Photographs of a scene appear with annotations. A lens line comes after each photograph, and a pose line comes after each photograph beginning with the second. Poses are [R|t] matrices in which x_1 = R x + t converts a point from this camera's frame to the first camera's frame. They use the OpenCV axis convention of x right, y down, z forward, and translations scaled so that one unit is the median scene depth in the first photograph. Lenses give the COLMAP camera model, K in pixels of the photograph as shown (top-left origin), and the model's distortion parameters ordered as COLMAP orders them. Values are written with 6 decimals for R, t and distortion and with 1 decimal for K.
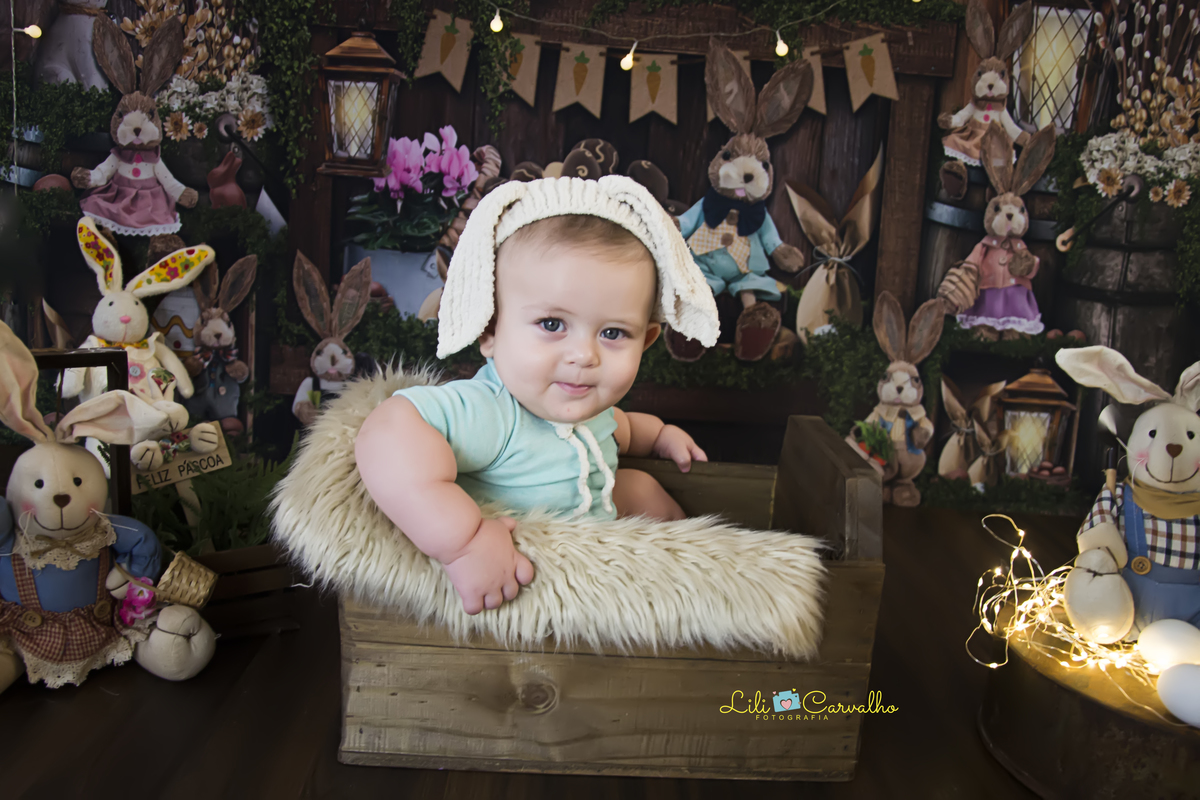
lens RADIAL K [[1034.2, 0, 598.1], [0, 1034.2, 403.1], [0, 0, 1]] dist [-0.083555, 0.088700]
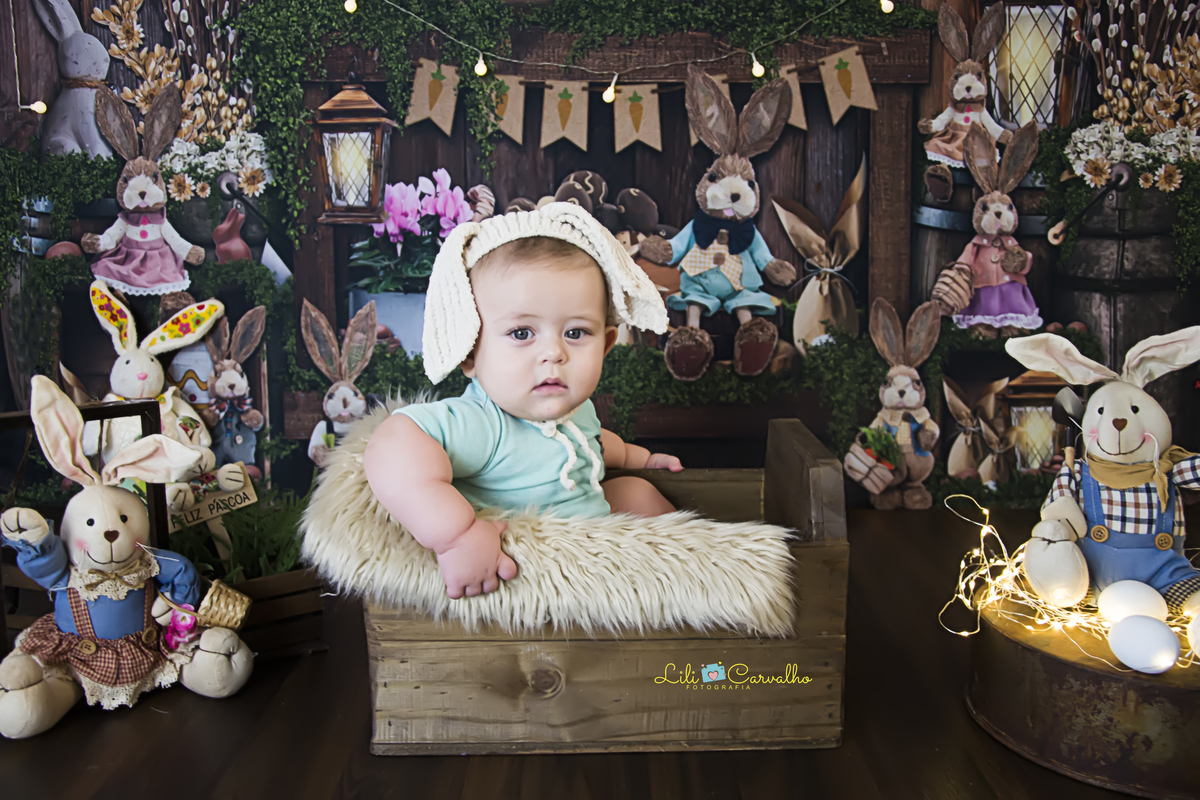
lens RADIAL K [[1138.7, 0, 592.3], [0, 1138.7, 404.1], [0, 0, 1]] dist [-0.013226, 0.000000]
pose [[0.997025, -0.068214, -0.035884, 0.030713], [0.066908, 0.997095, -0.036408, 0.018081], [0.038263, 0.033899, 0.998693, -0.130099]]
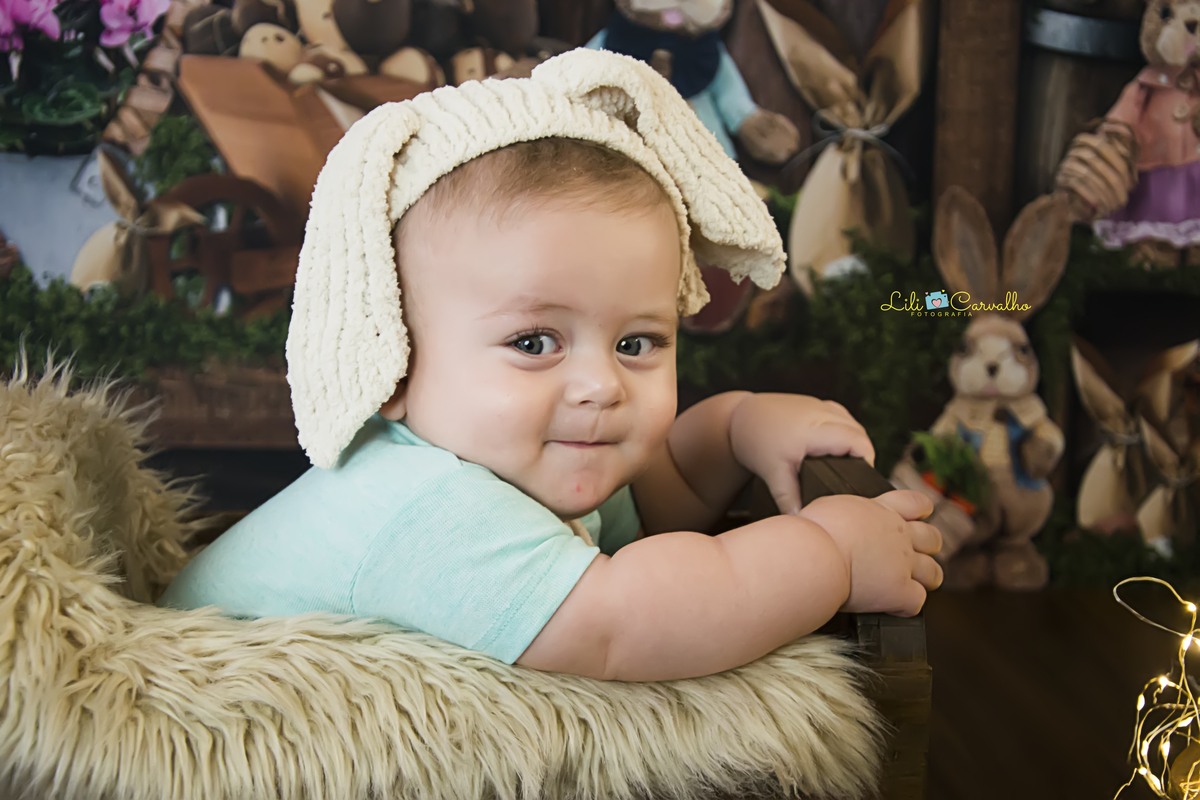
lens RADIAL K [[3358.5, 0, 613.8], [0, 3358.5, 447.5], [0, 0, 1]] dist [0.962322, 0.000000]
pose [[0.996468, -0.055903, 0.062656, -0.015150], [0.054520, 0.998235, 0.023557, -0.025851], [-0.063862, -0.020057, 0.997757, -0.766206]]
